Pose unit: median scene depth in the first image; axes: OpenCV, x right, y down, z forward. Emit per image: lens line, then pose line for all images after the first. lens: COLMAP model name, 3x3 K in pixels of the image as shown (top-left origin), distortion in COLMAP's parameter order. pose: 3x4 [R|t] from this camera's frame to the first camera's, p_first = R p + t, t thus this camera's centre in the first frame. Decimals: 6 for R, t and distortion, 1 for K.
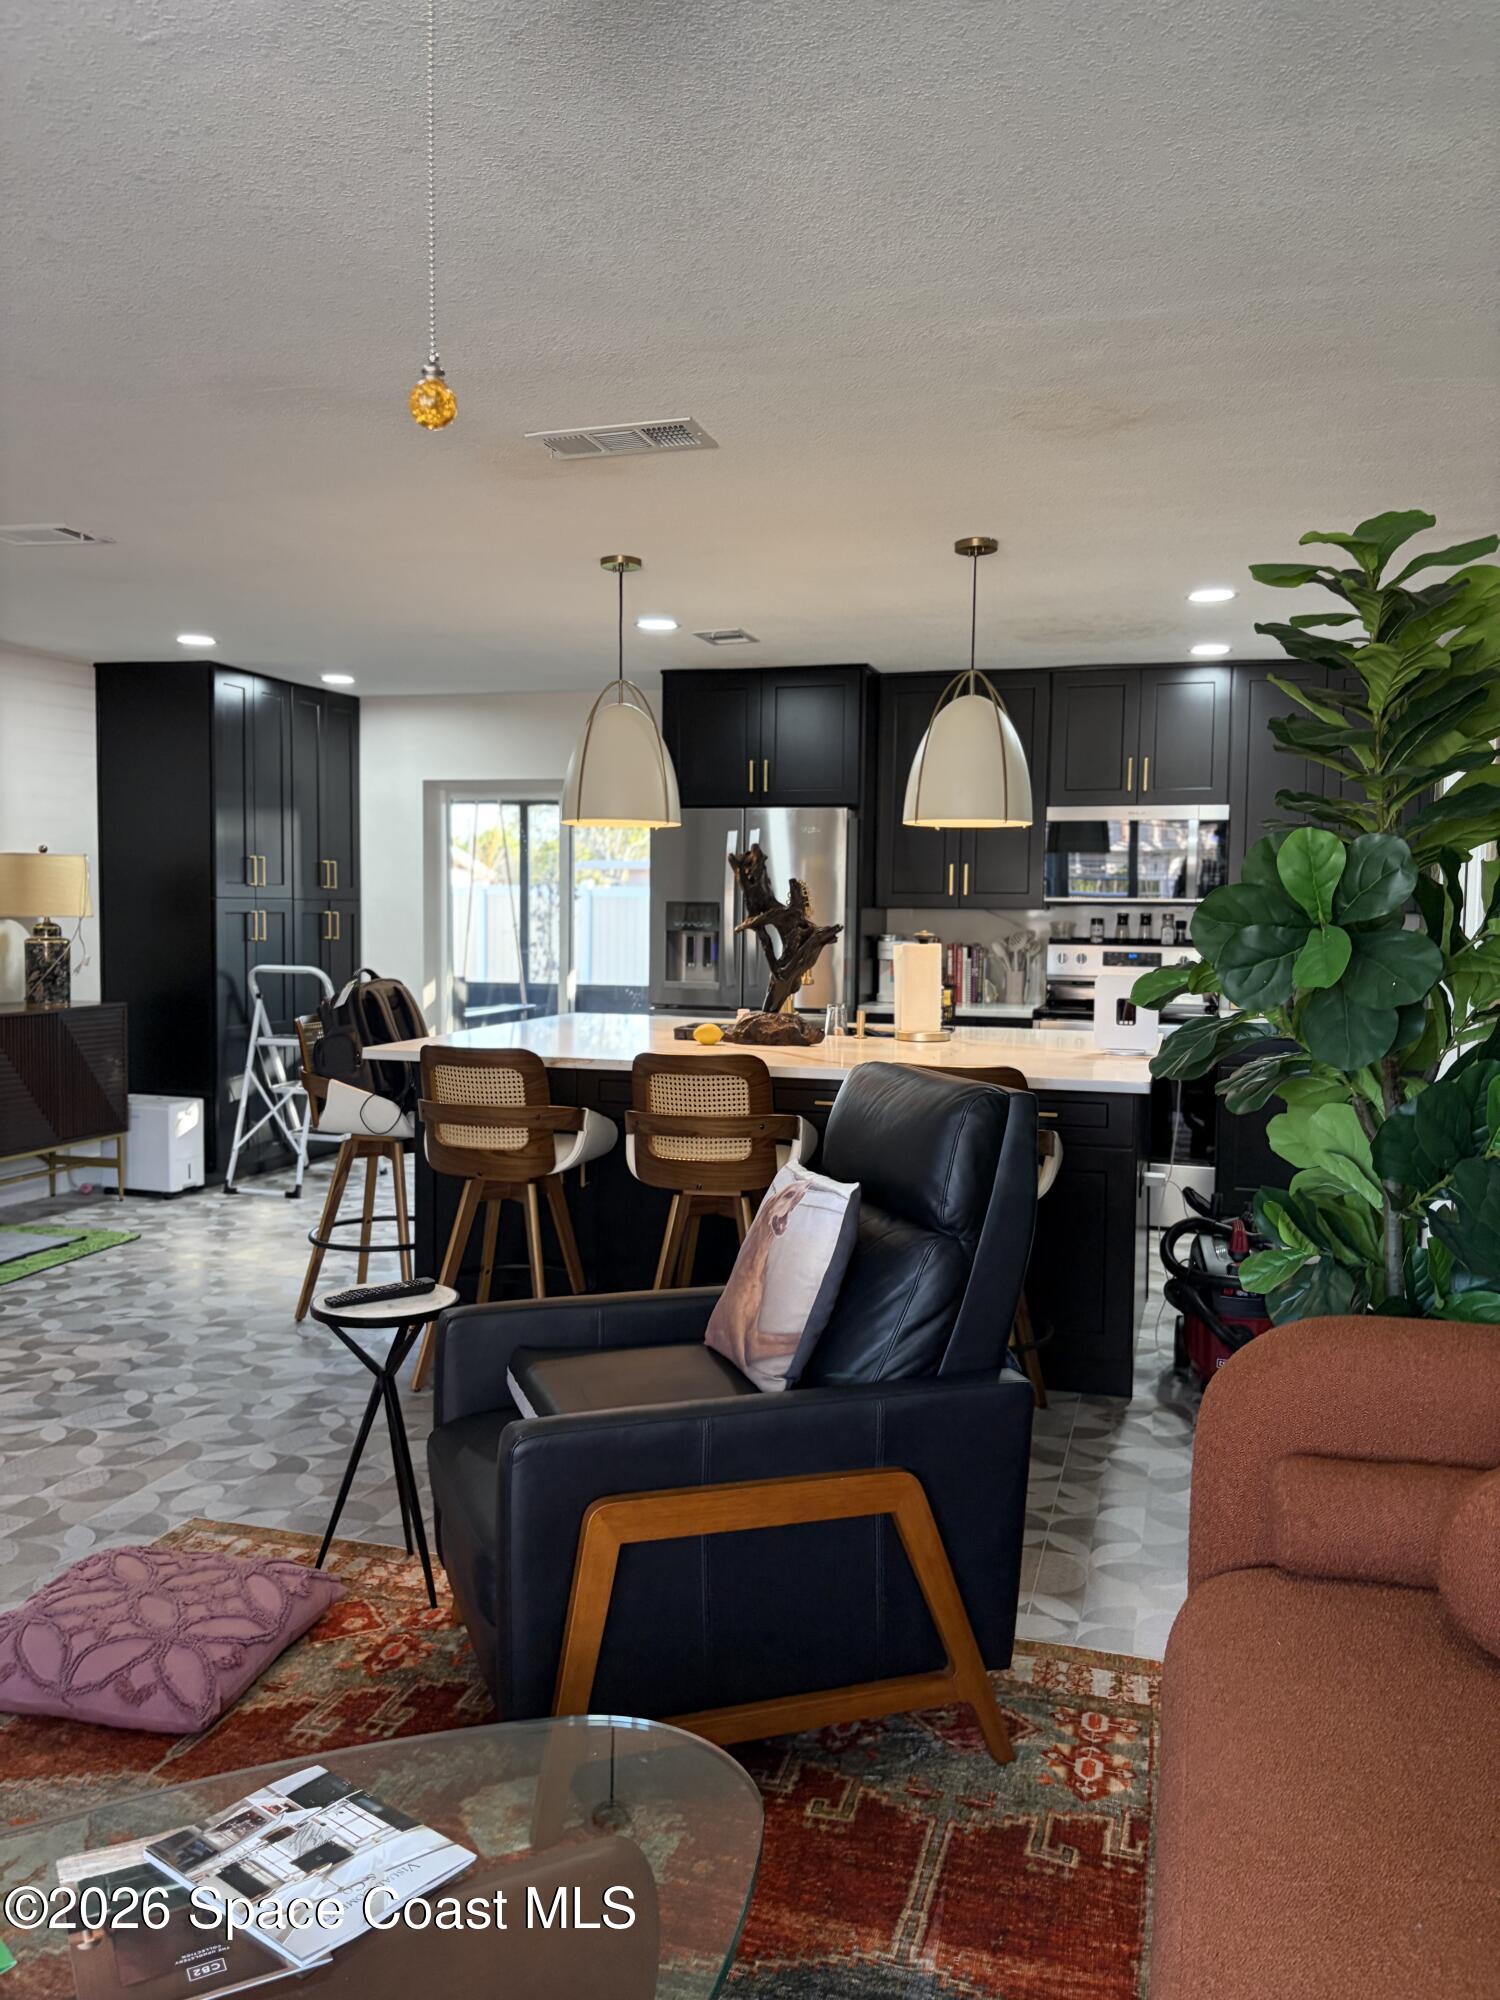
lens RADIAL K [[1504.2, 0, 720.8], [0, 1504.2, 995.7], [0, 0, 1]] dist [0.022799, 0.004809]
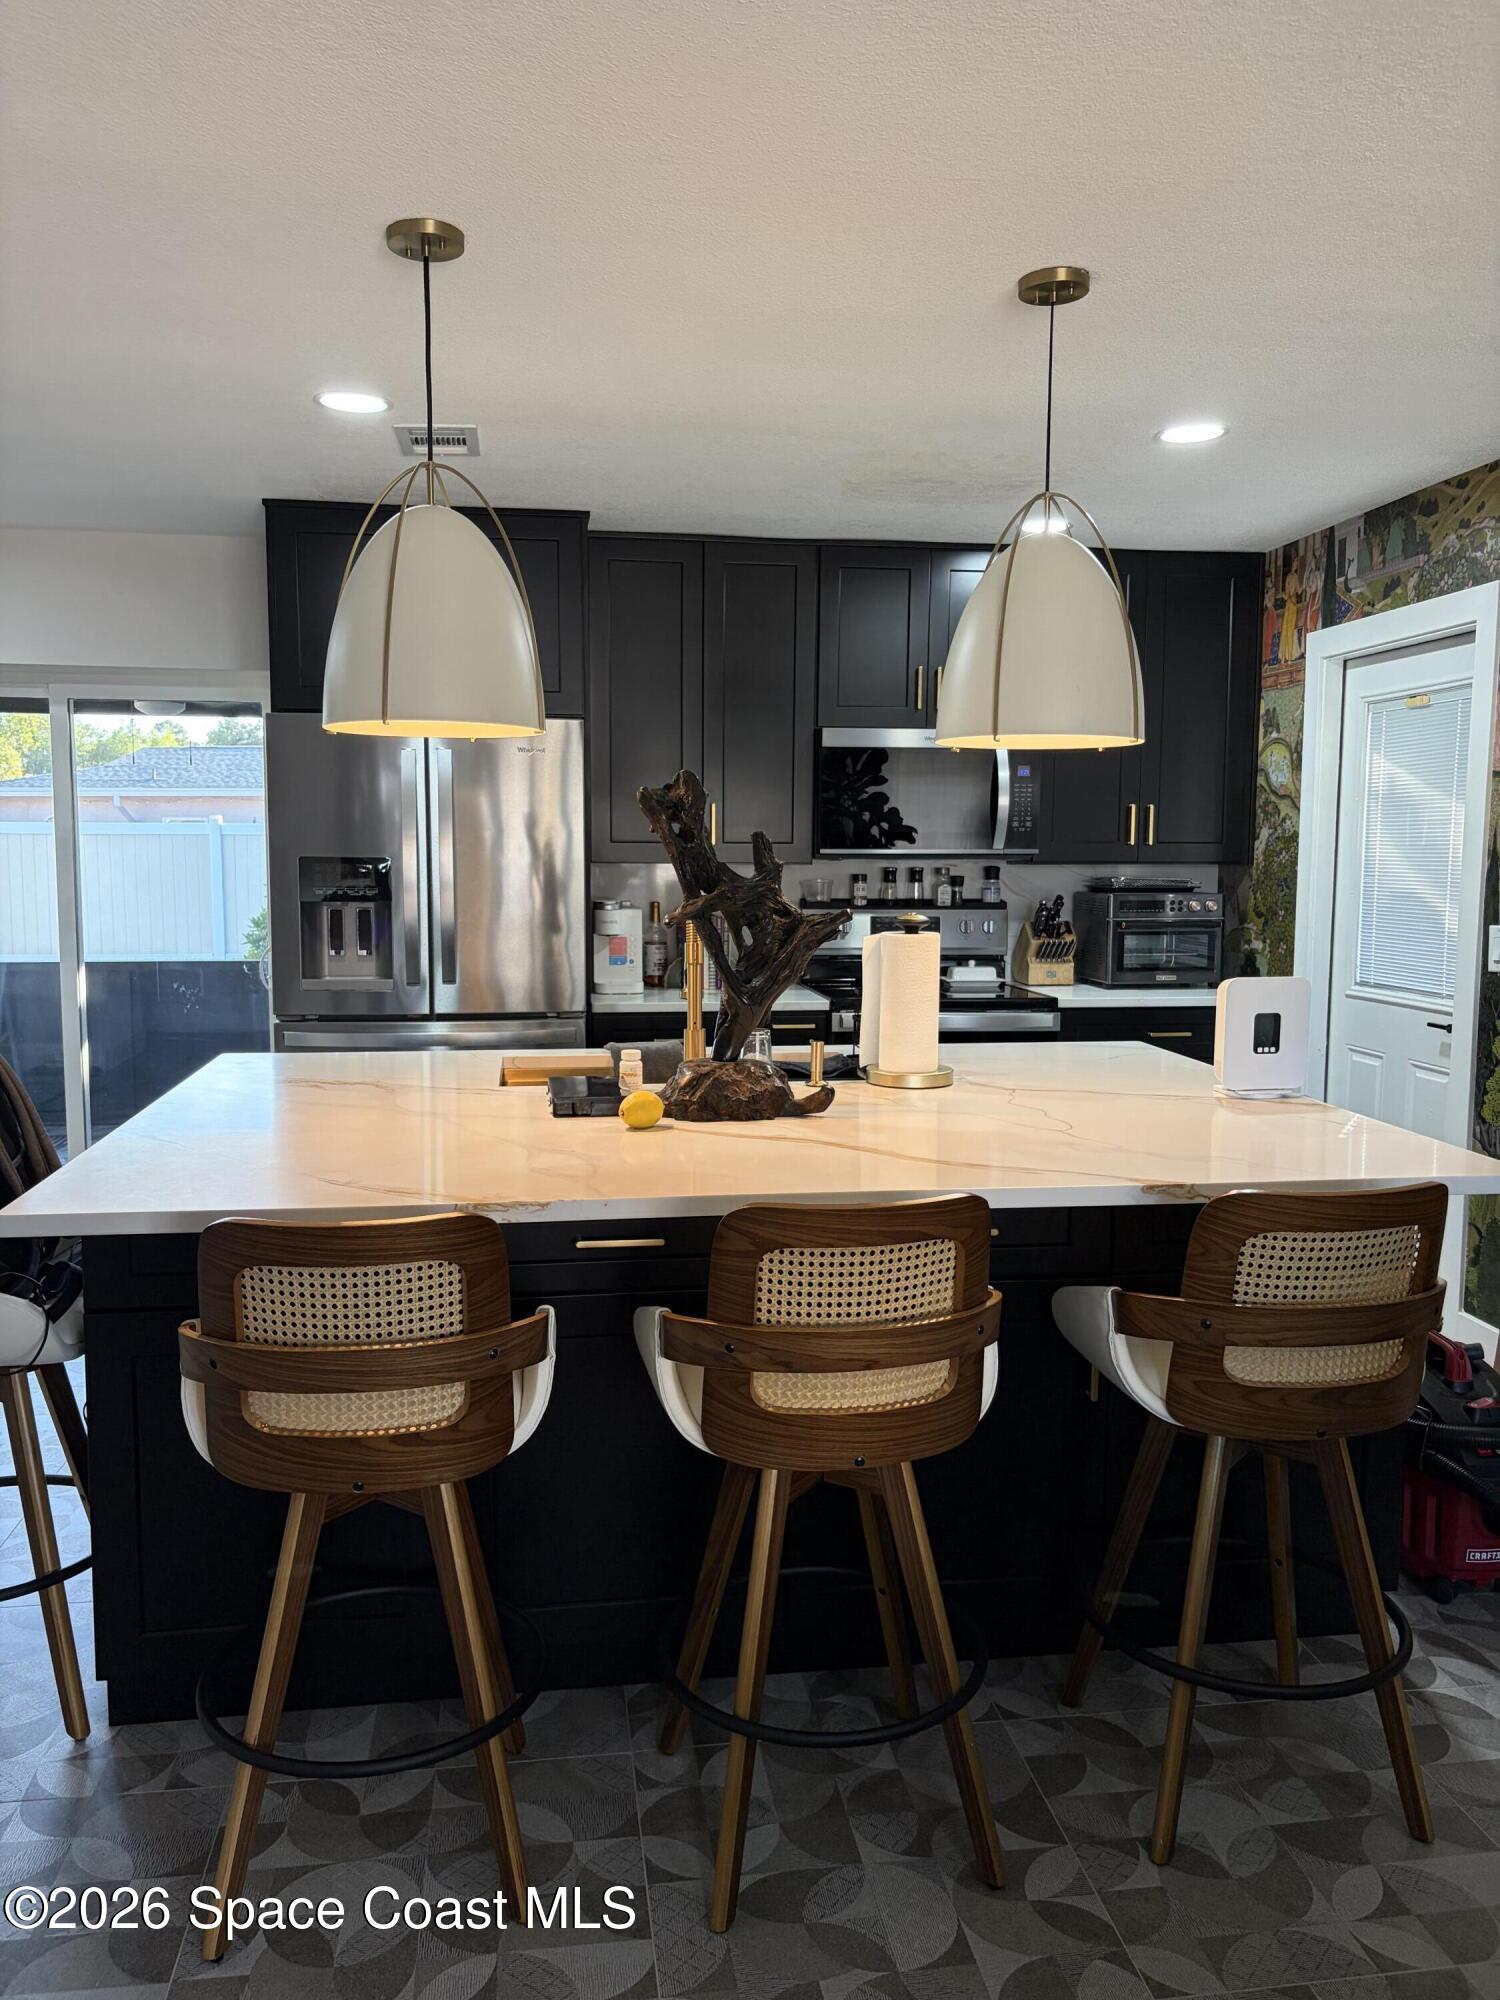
lens RADIAL K [[1504.2, 0, 720.8], [0, 1504.2, 995.7], [0, 0, 1]] dist [0.022799, 0.004809]
pose [[0.909193, -0.052635, 0.413035, -0.152028], [0.035005, 0.998128, 0.050142, -0.032015], [-0.414901, -0.031130, 0.909334, 0.338031]]
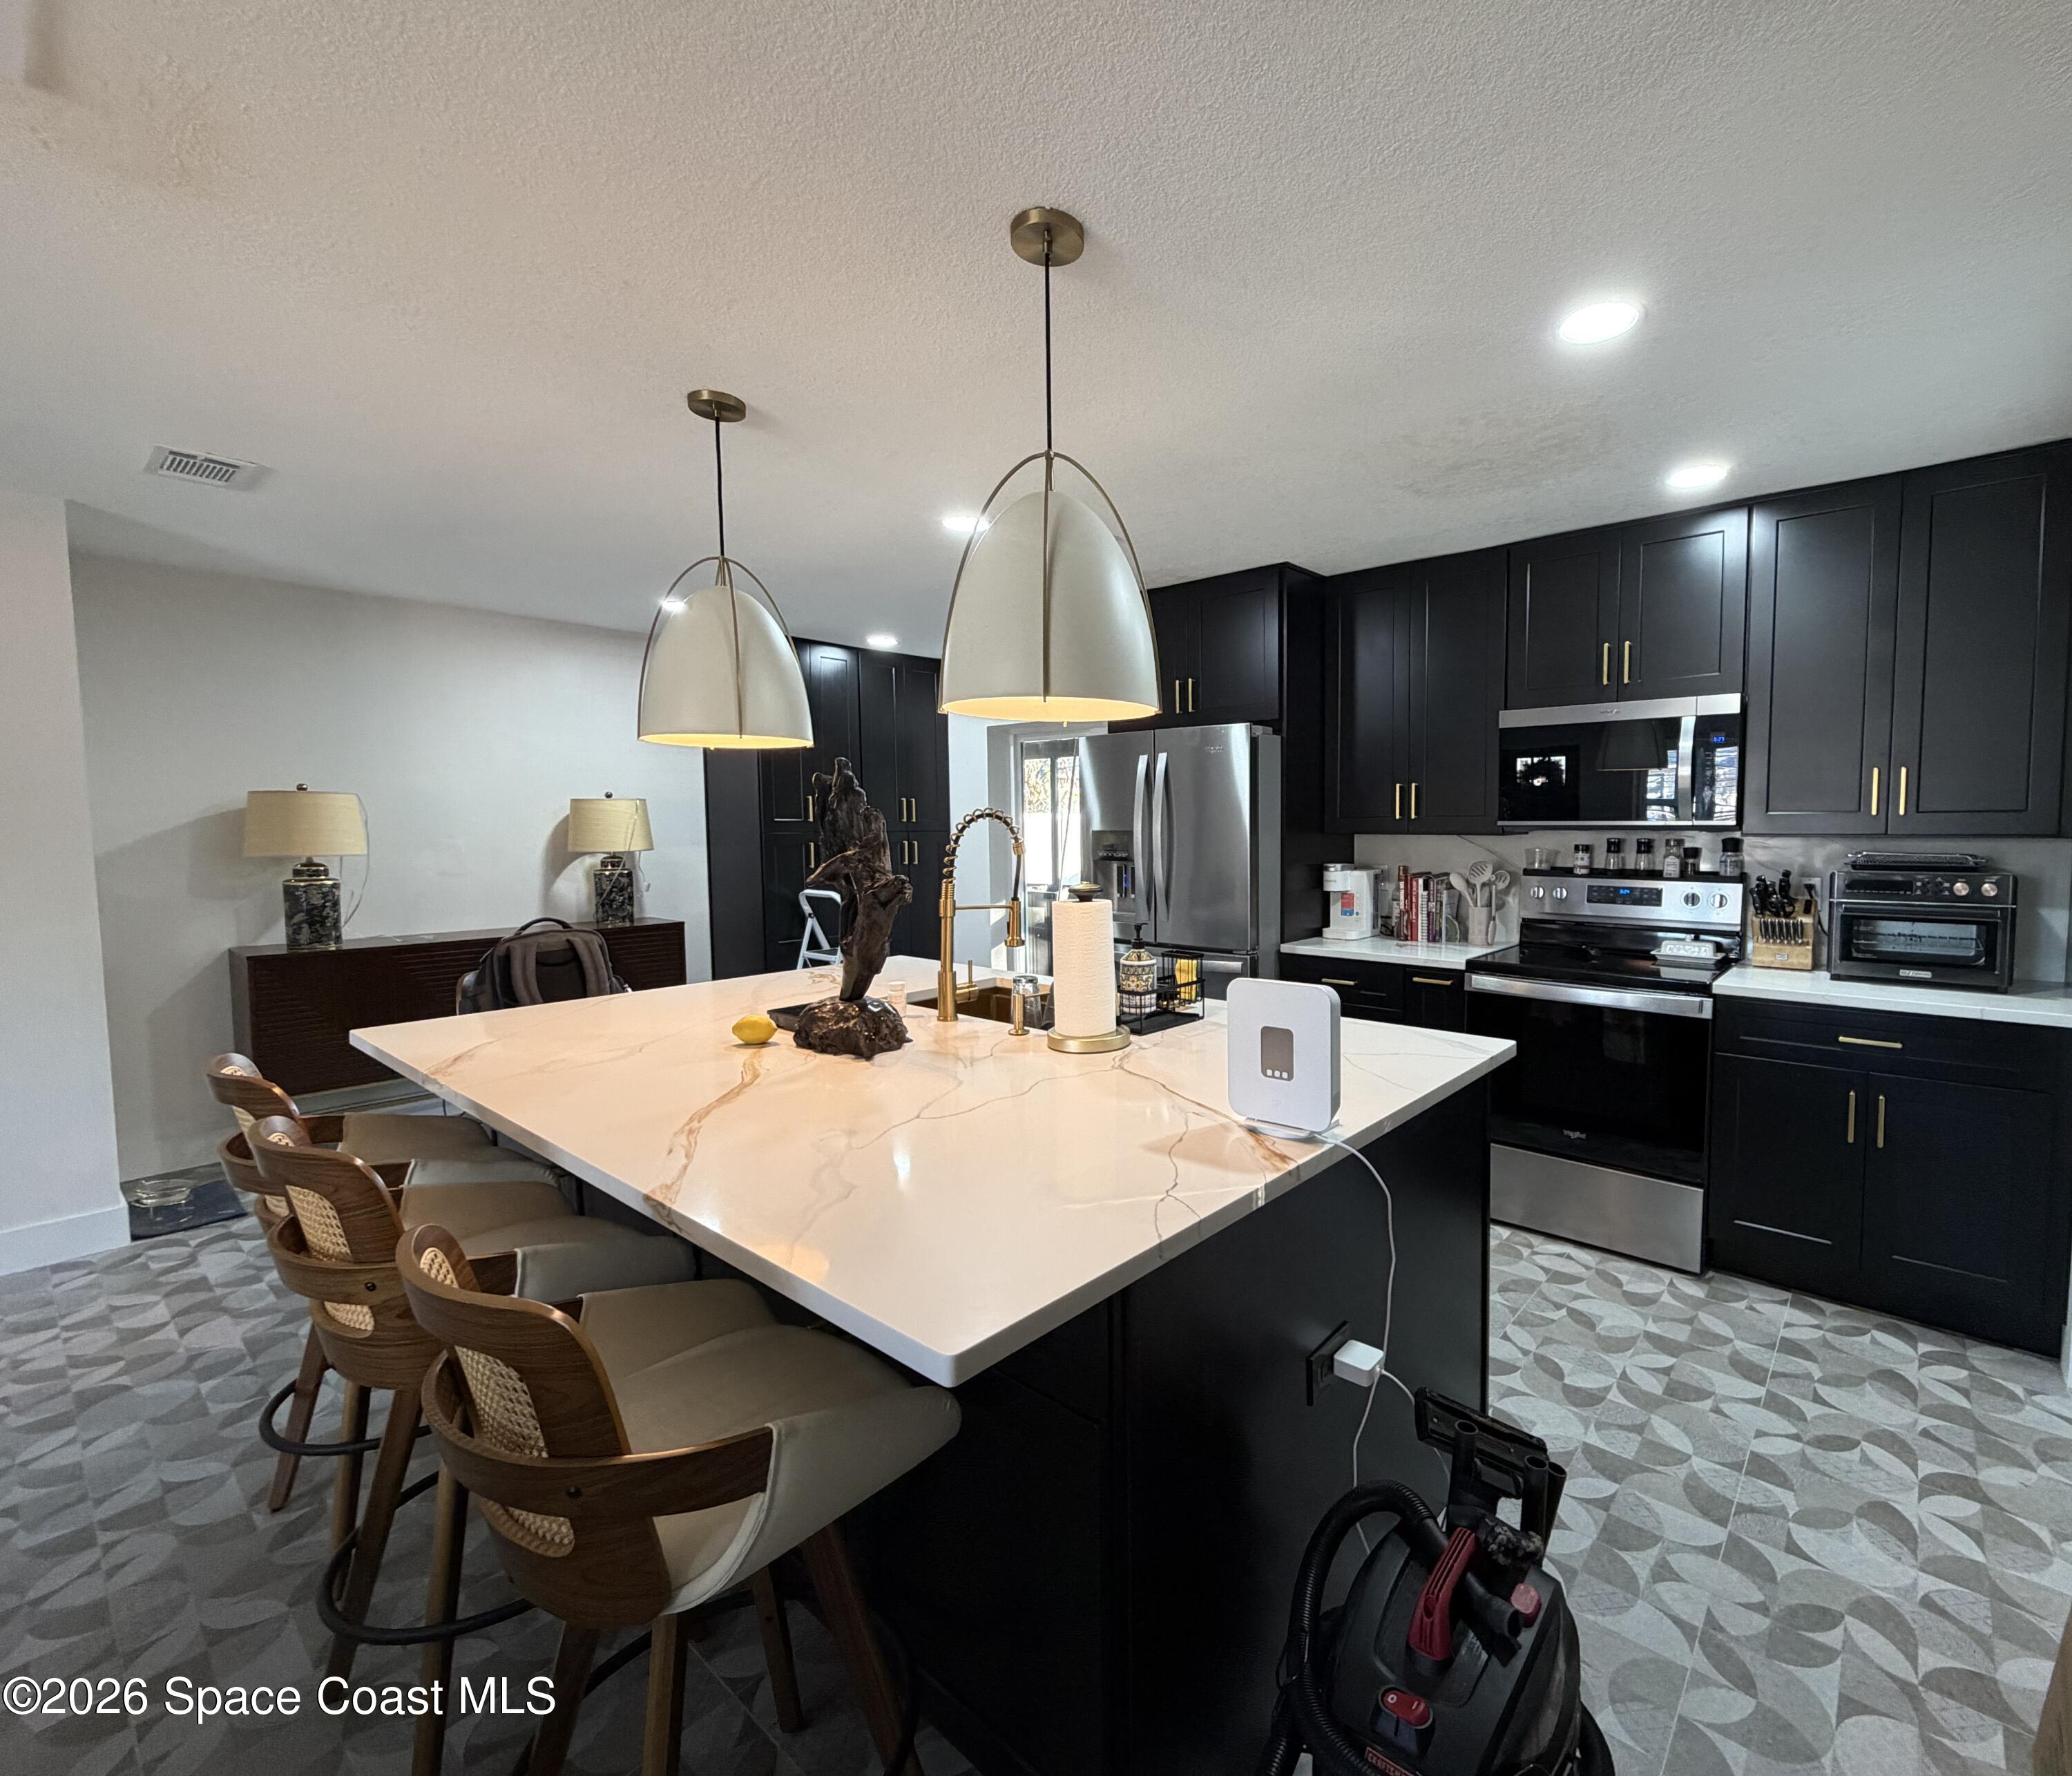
lens RADIAL K [[934.1, 0, 1191.4], [0, 934.1, 871.0], [0, 0, 1]] dist [-0.000110, -0.000020]
pose [[0.936472, 0.004932, -0.350707, 0.243950], [-0.007604, 0.999952, -0.006239, -0.033976], [0.350659, 0.008510, 0.936464, 0.467108]]
